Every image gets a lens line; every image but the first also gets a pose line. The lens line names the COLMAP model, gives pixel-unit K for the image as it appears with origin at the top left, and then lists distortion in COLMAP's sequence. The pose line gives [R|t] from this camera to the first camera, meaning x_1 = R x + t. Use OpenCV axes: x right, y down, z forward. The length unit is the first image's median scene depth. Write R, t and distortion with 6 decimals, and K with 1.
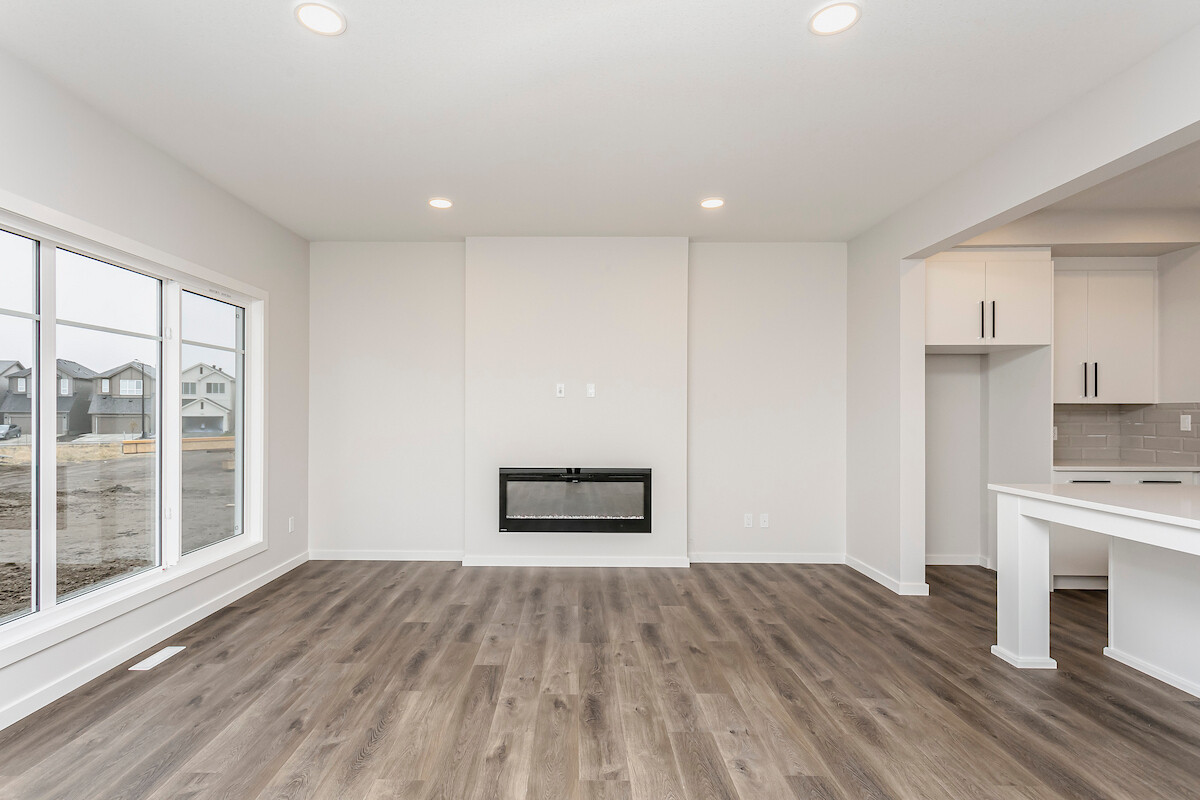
lens RADIAL K [[592.3, 0, 600.0], [0, 592.3, 400.0], [0, 0, 1]] dist [0.005042, 0.000340]
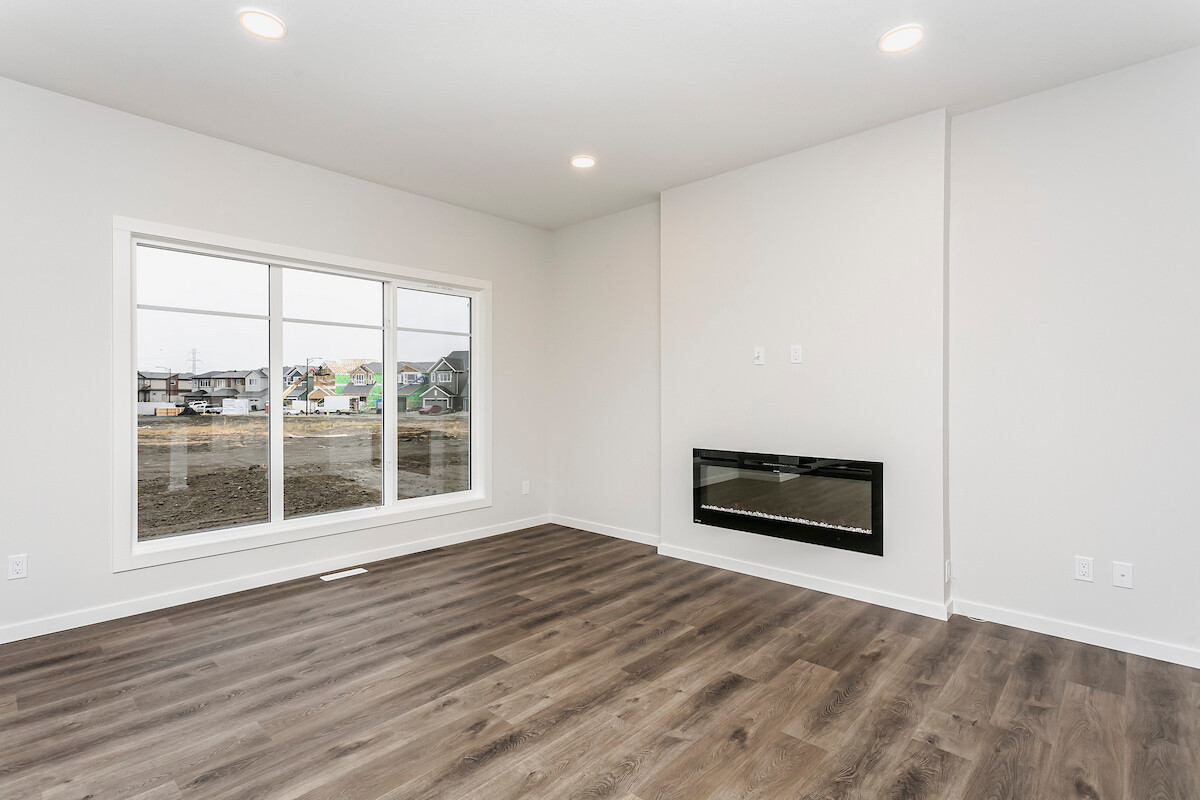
lens RADIAL K [[592.3, 0, 600.0], [0, 592.3, 400.0], [0, 0, 1]] dist [0.005042, 0.000340]
pose [[0.714982, 0.000633, -0.699143, 0.450501], [0.017503, 0.999670, 0.018805, 0.032922], [0.698924, -0.025682, 0.714735, 0.386533]]
